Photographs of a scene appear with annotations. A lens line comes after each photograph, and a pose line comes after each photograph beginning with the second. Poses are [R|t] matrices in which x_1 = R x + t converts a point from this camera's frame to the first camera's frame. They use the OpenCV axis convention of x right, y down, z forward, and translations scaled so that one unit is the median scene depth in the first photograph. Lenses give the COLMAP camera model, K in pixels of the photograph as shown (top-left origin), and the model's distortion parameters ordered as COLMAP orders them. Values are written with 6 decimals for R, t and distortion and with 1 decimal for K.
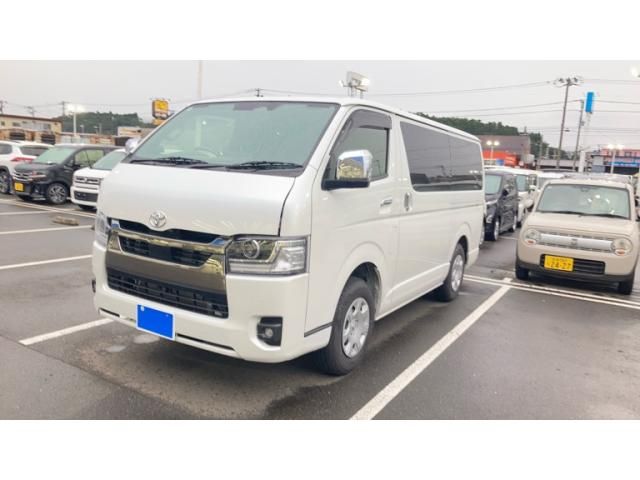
lens RADIAL K [[496.2, 0, 321.7], [0, 496.2, 241.9], [0, 0, 1]] dist [-0.003304, -0.001560]
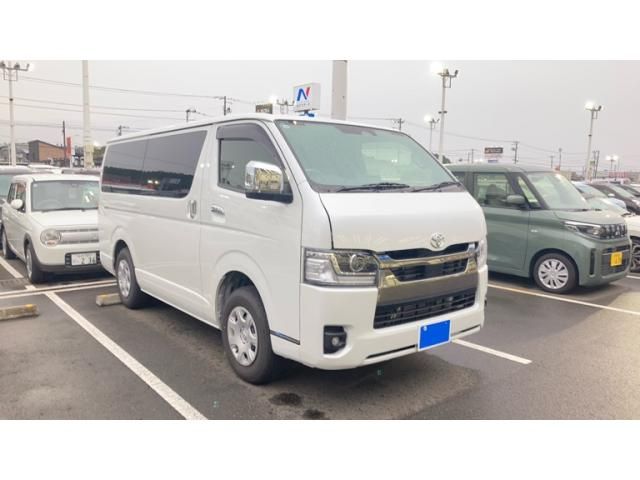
lens RADIAL K [[496.2, 0, 321.6], [0, 496.2, 238.3], [0, 0, 1]] dist [-0.003304, -0.001560]
pose [[0.316721, -0.147642, 0.936958, -1.320692], [0.133386, 0.984928, 0.110113, -0.188859], [-0.939093, 0.090102, 0.331641, 0.801967]]
